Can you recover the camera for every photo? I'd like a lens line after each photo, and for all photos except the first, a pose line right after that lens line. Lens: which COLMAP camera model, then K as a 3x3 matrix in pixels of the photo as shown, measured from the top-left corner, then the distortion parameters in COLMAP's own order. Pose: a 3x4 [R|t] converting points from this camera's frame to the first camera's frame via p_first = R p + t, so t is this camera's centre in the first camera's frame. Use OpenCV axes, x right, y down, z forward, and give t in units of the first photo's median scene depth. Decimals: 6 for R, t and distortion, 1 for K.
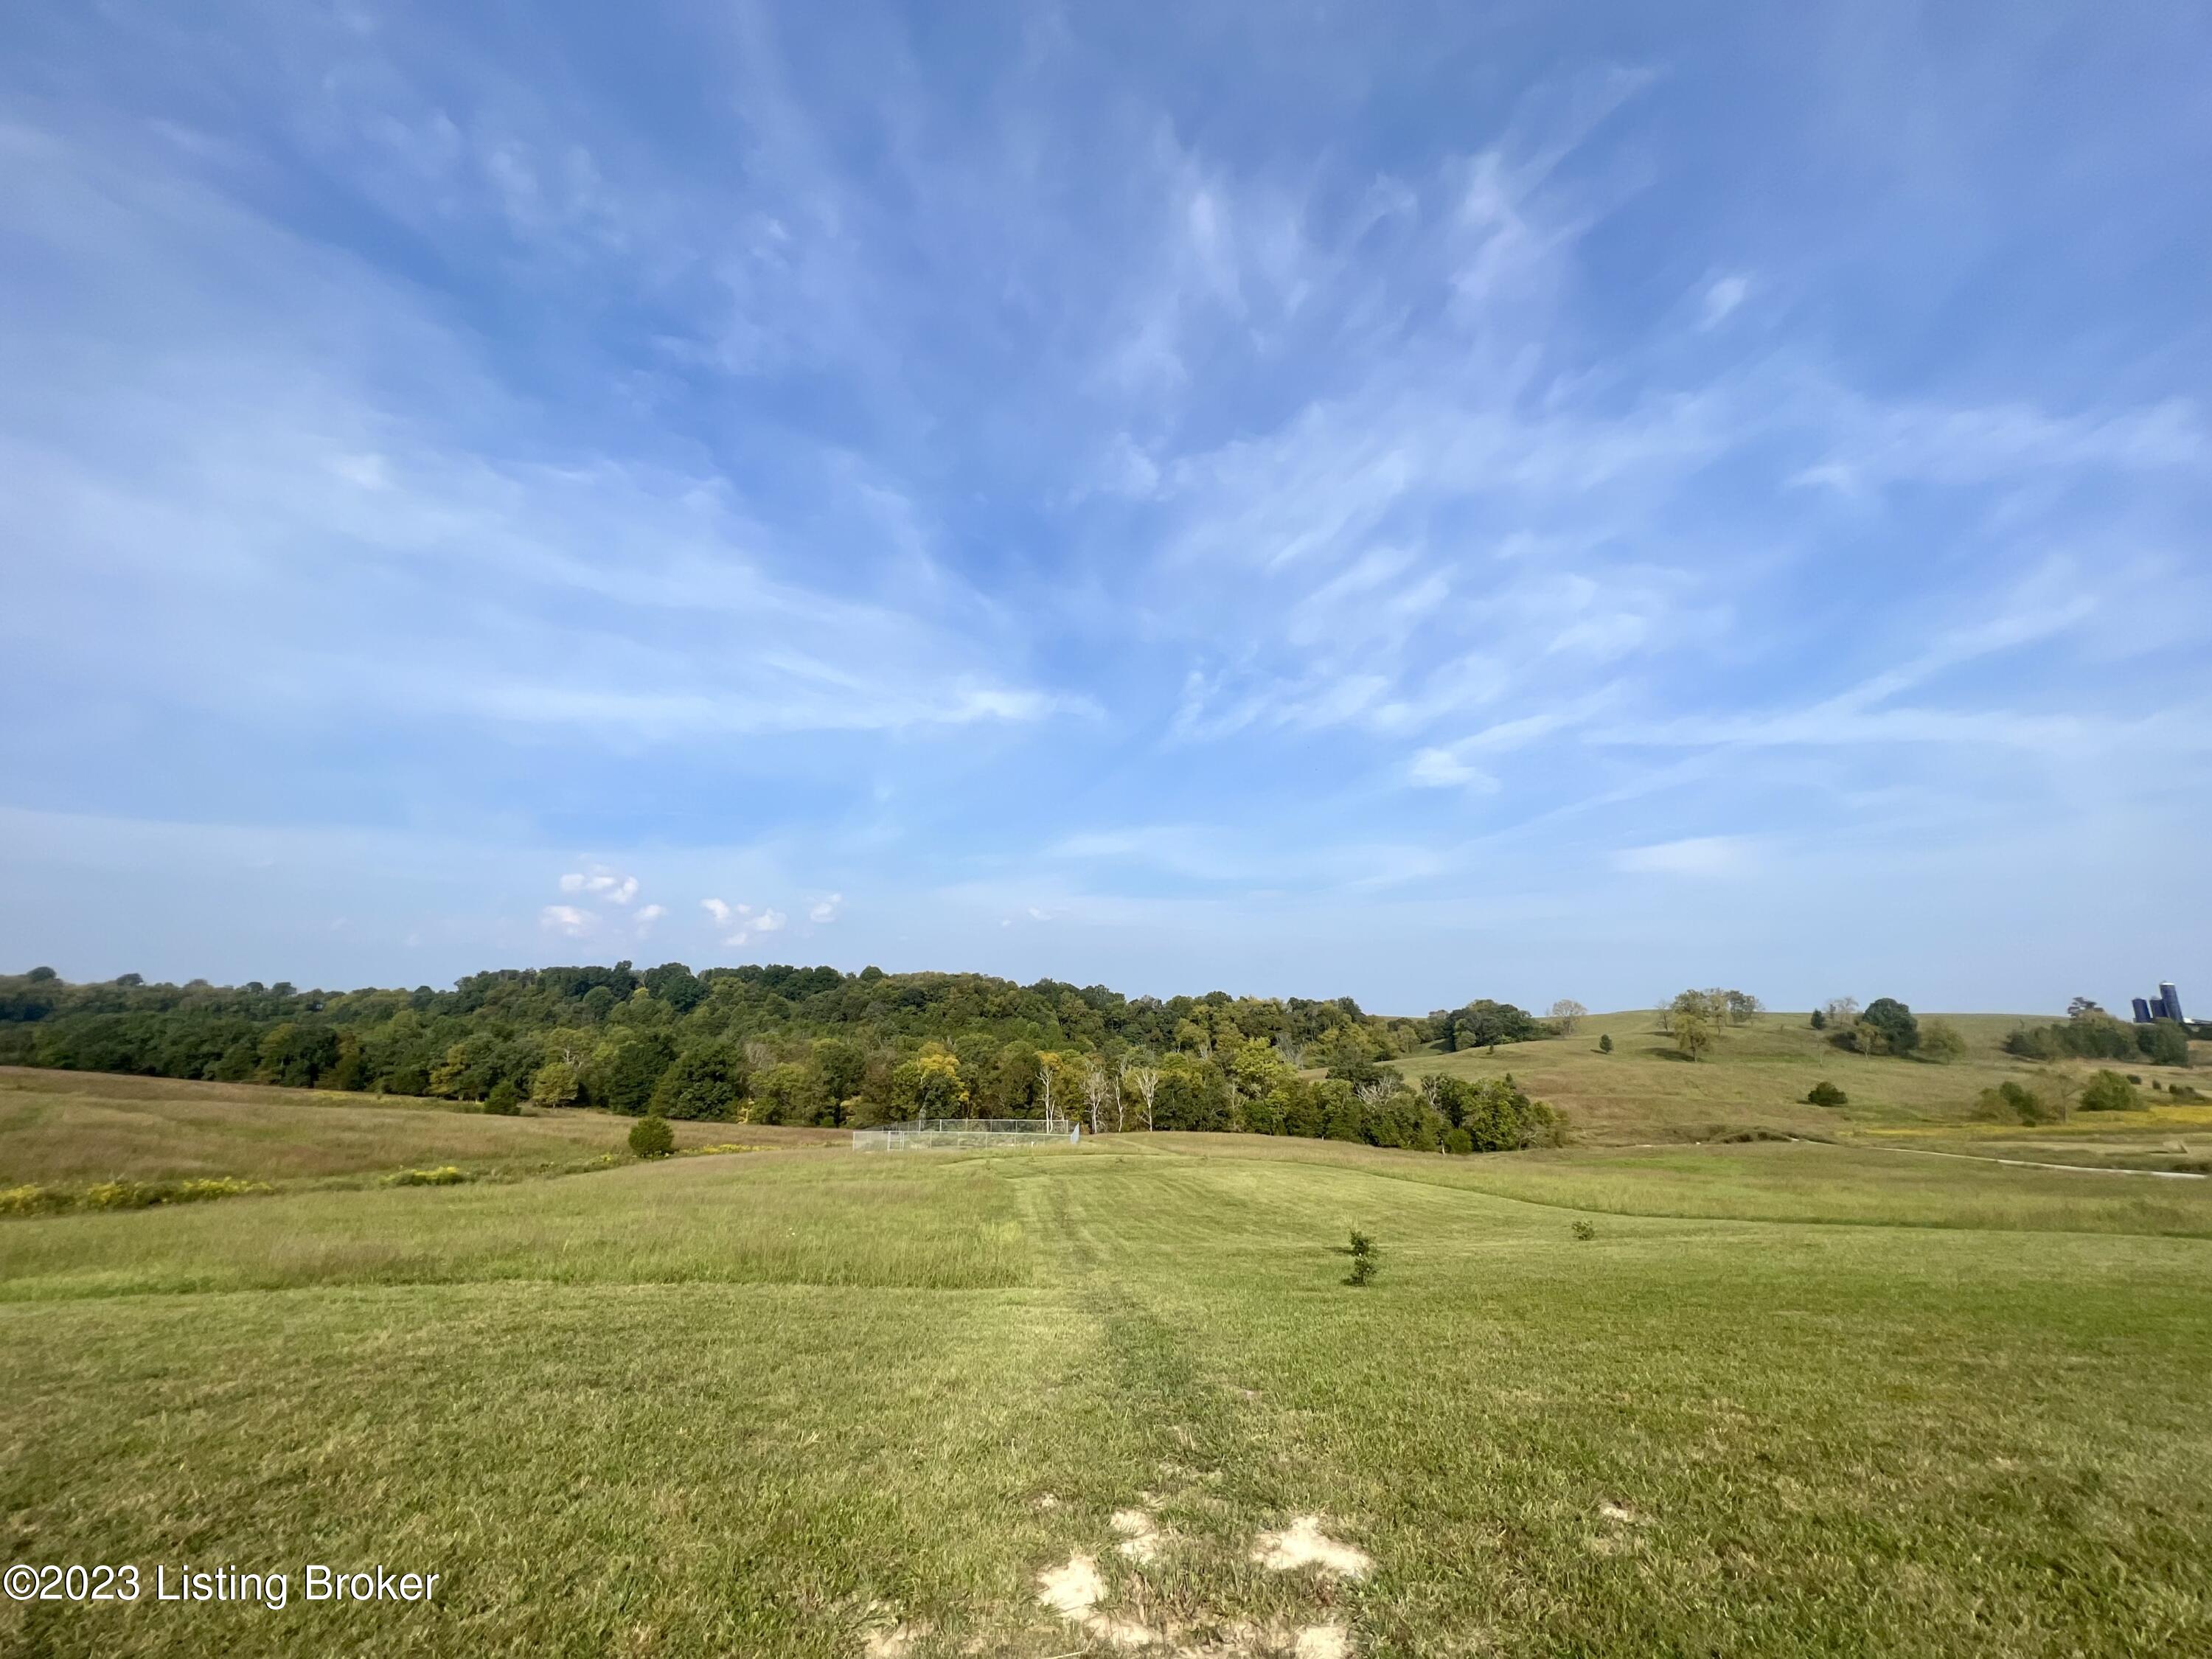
lens RADIAL K [[896.3, 0, 1106.0], [0, 896.3, 829.5], [0, 0, 1]] dist [0.000368, 0.000061]
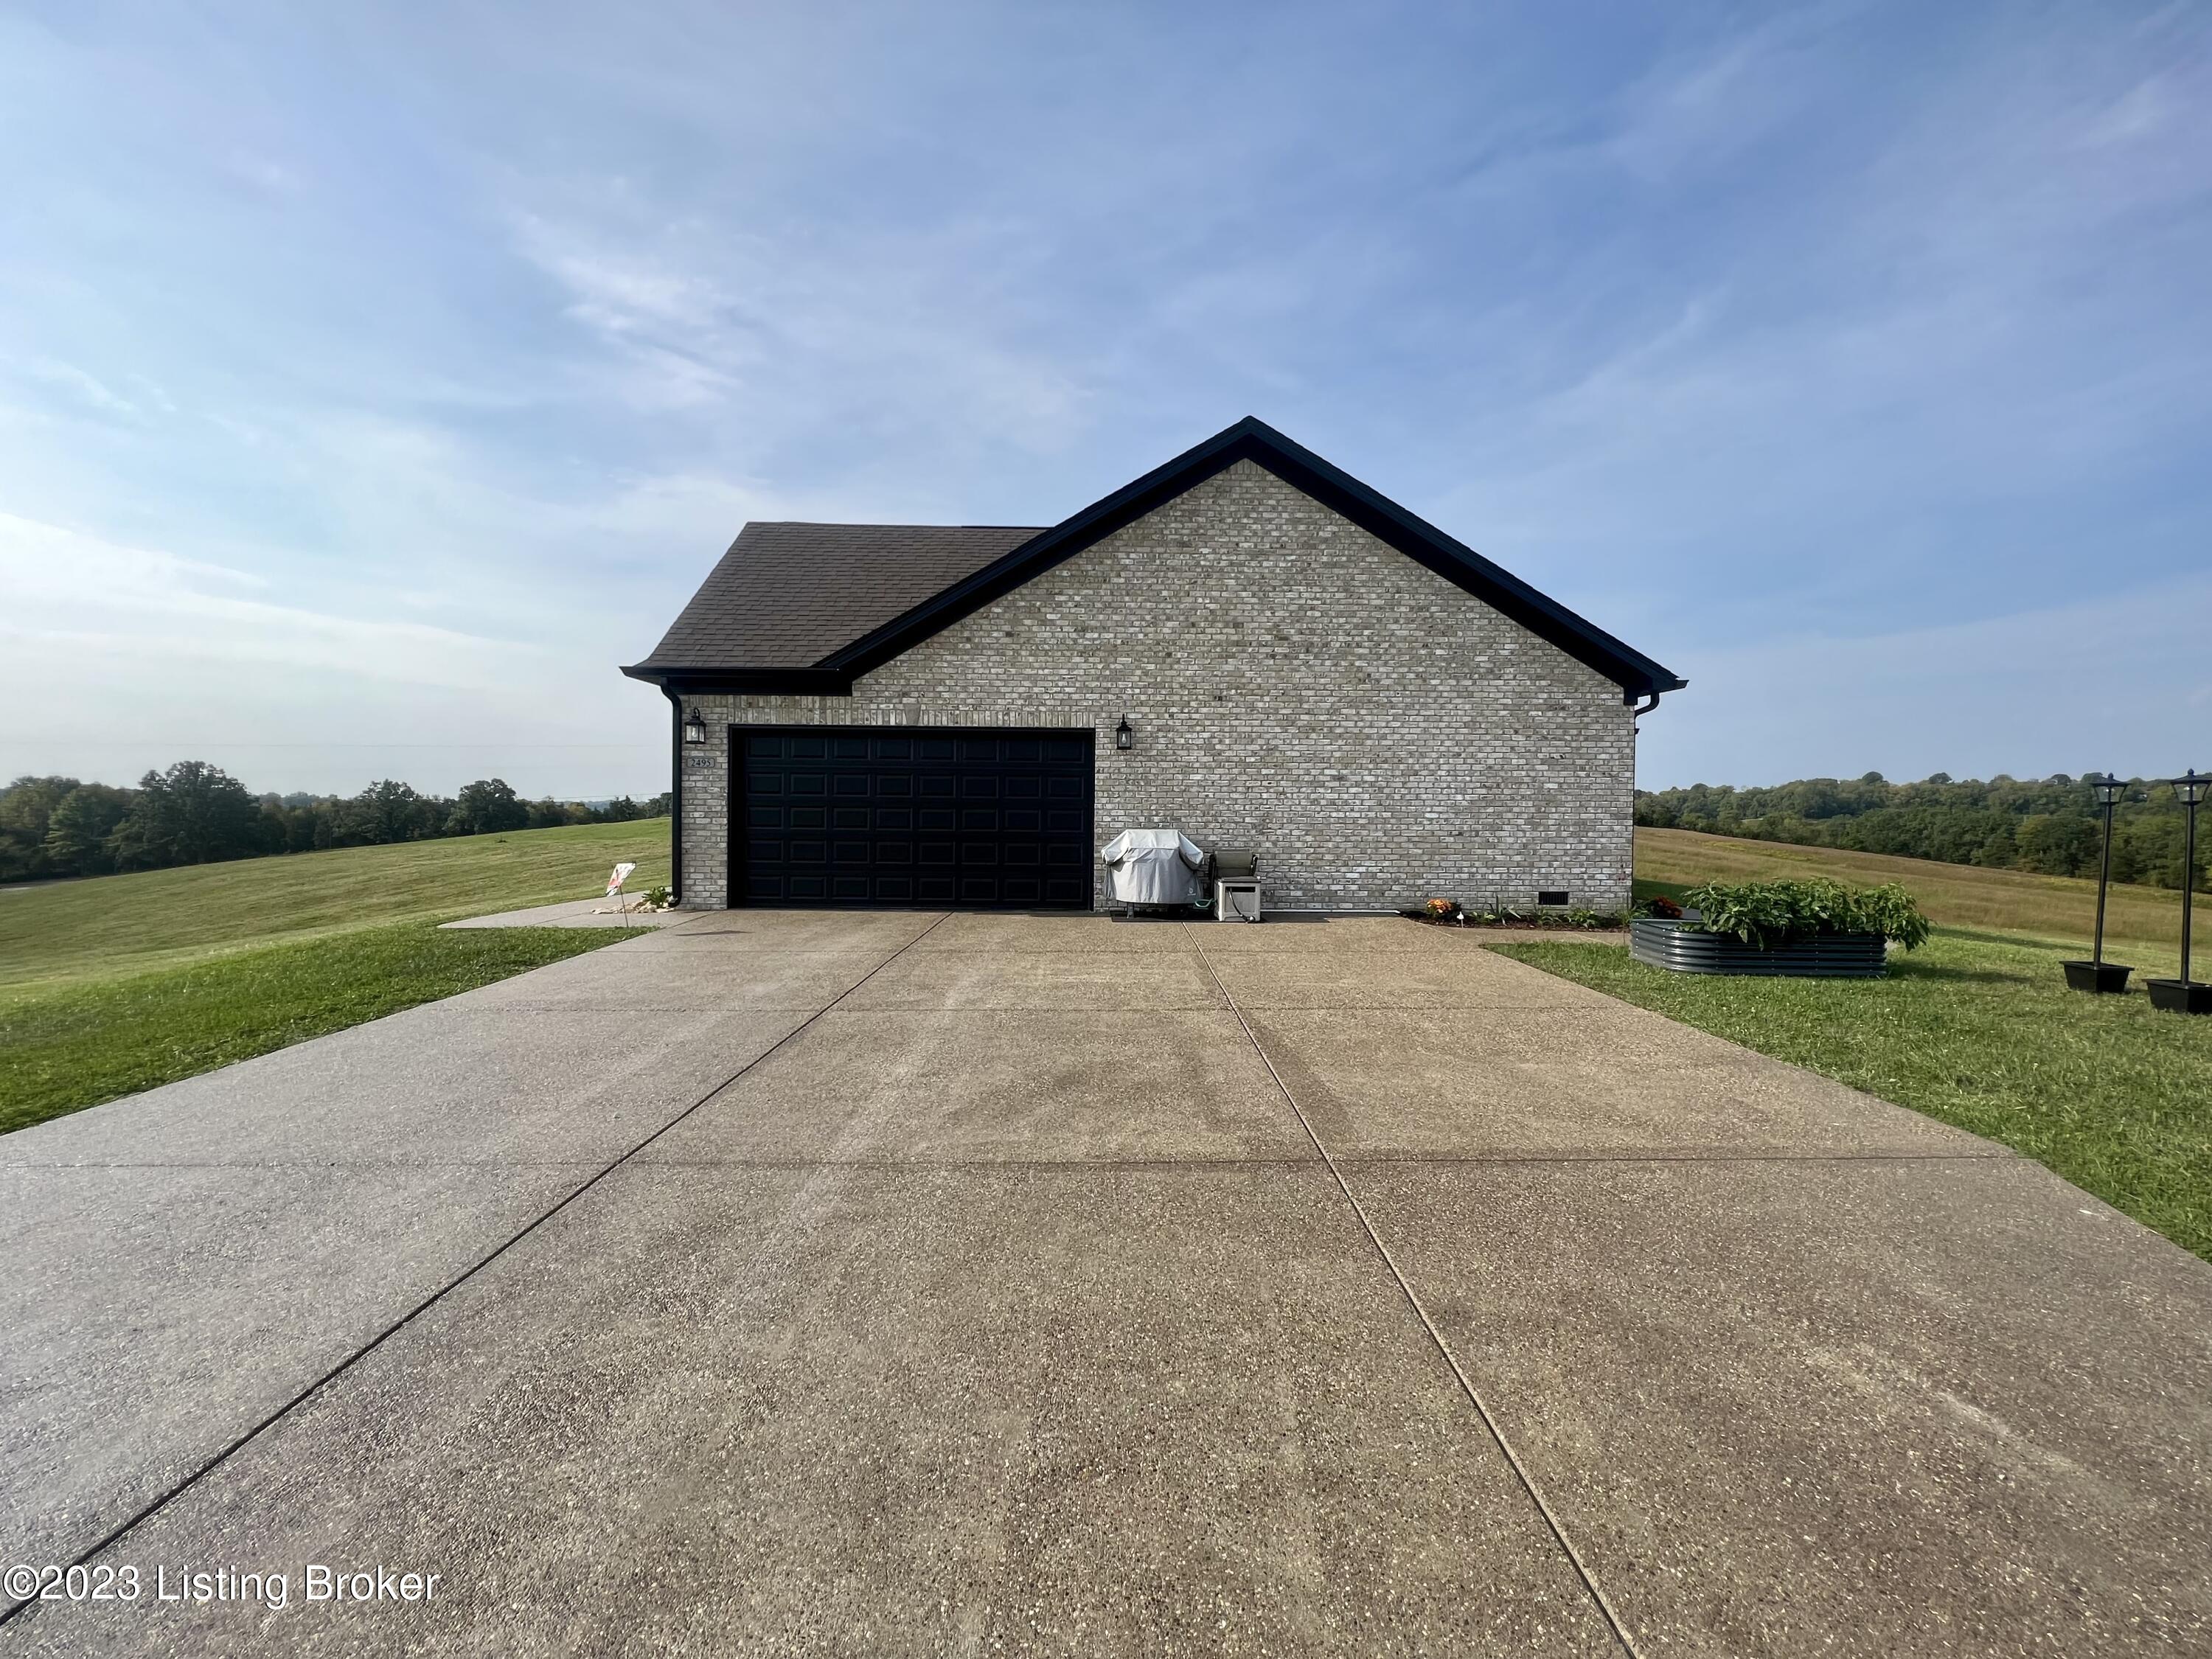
lens RADIAL K [[896.3, 0, 1106.0], [0, 896.3, 829.5], [0, 0, 1]] dist [0.000368, 0.000061]
pose [[-0.007286, 0.004906, -0.999961, 0.134231], [0.220651, 0.975348, 0.003178, -0.009417], [0.975326, -0.220619, -0.008189, -0.049091]]
